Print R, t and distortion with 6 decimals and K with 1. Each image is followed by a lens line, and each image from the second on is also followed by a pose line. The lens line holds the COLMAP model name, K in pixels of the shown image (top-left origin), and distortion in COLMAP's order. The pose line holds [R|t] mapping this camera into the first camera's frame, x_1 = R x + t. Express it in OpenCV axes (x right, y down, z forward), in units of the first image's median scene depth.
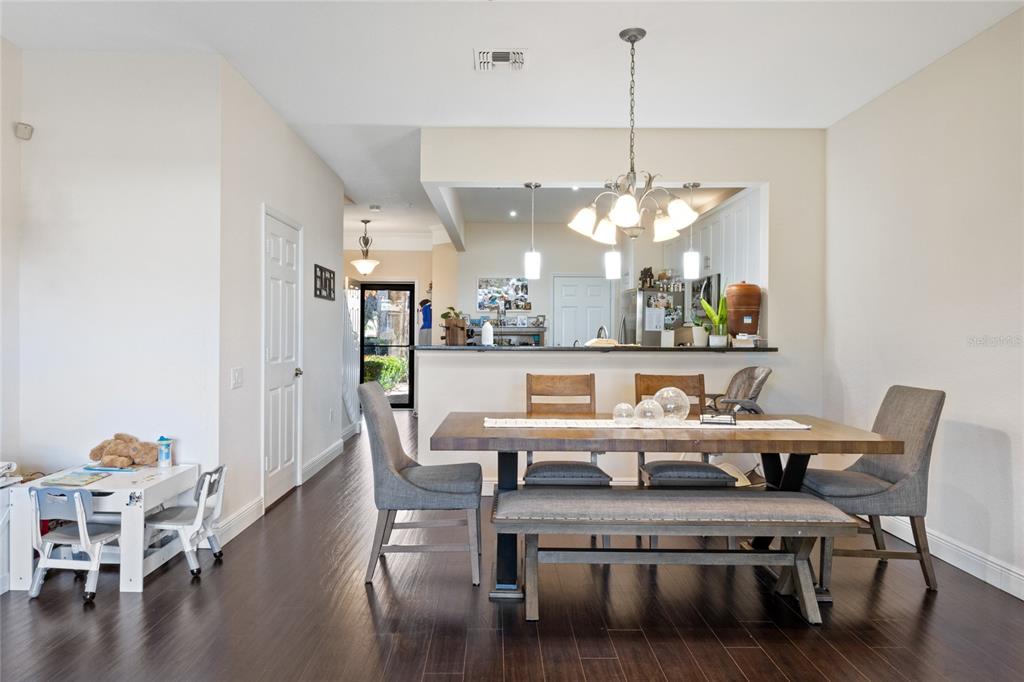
lens RADIAL K [[721.2, 0, 510.2], [0, 721.2, 338.7], [0, 0, 1]] dist [0.007821, 0.001337]
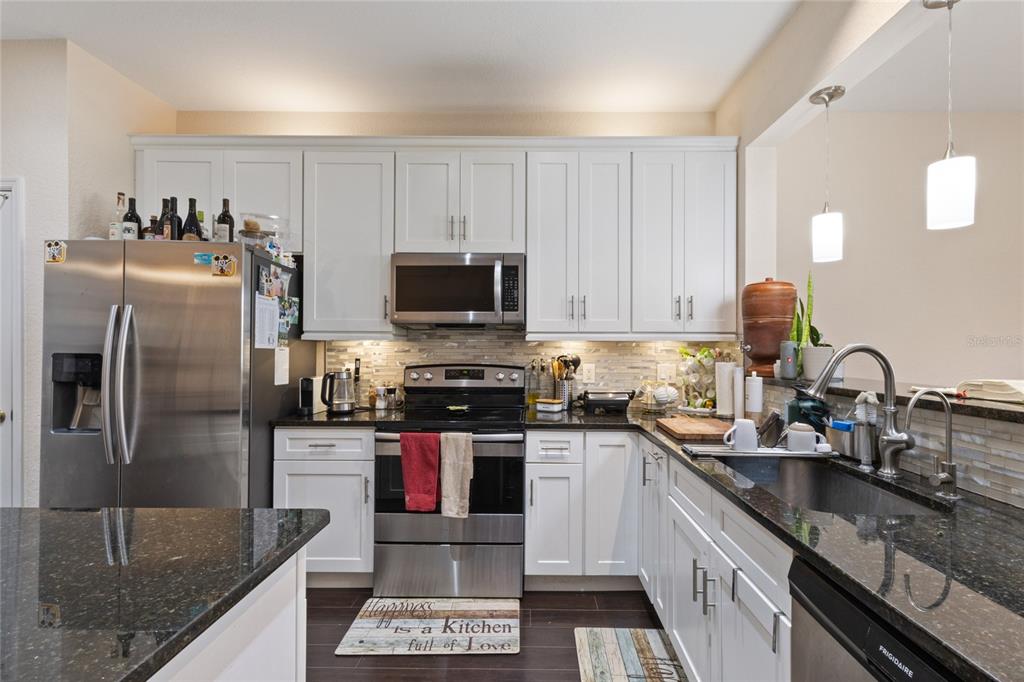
lens RADIAL K [[475.9, 0, 514.2], [0, 475.9, 344.1], [0, 0, 1]] dist [-0.002575, 0.000999]
pose [[0.009563, 0.003086, 0.999950, -0.088694], [0.001427, 0.999994, -0.003099, -0.012602], [-0.999953, 0.001456, 0.009559, 0.847565]]
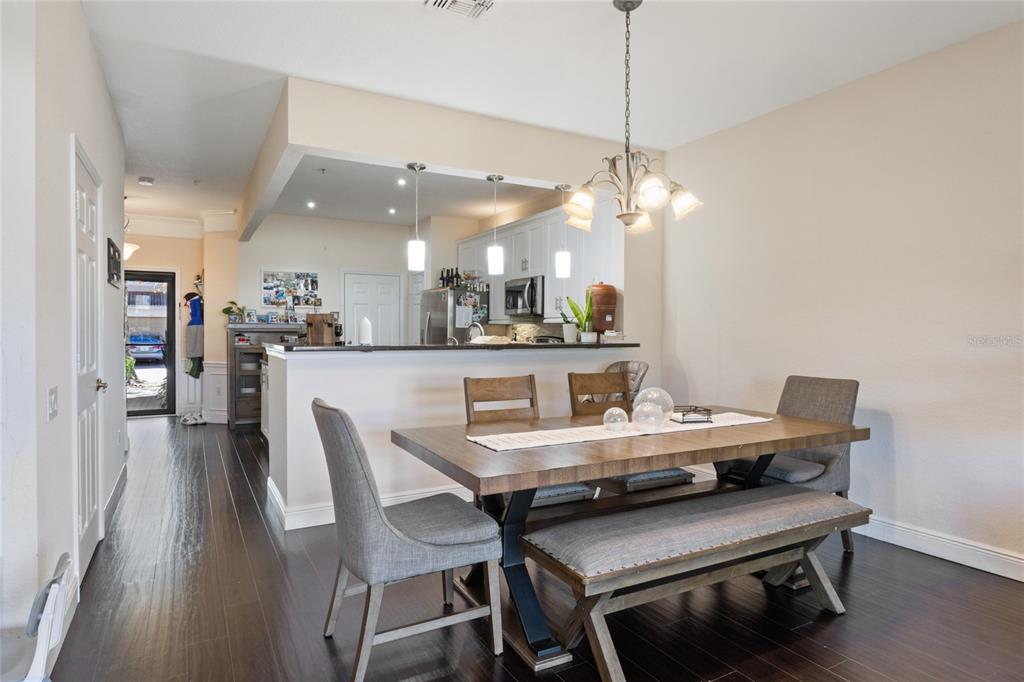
lens RADIAL K [[588.5, 0, 512.8], [0, 588.5, 339.6], [0, 0, 1]] dist [-0.005317, 0.000122]
pose [[0.872299, -0.008127, 0.488905, -0.160215], [0.003775, 0.999944, 0.009886, -0.002022], [-0.488958, -0.006778, 0.872281, 0.210992]]
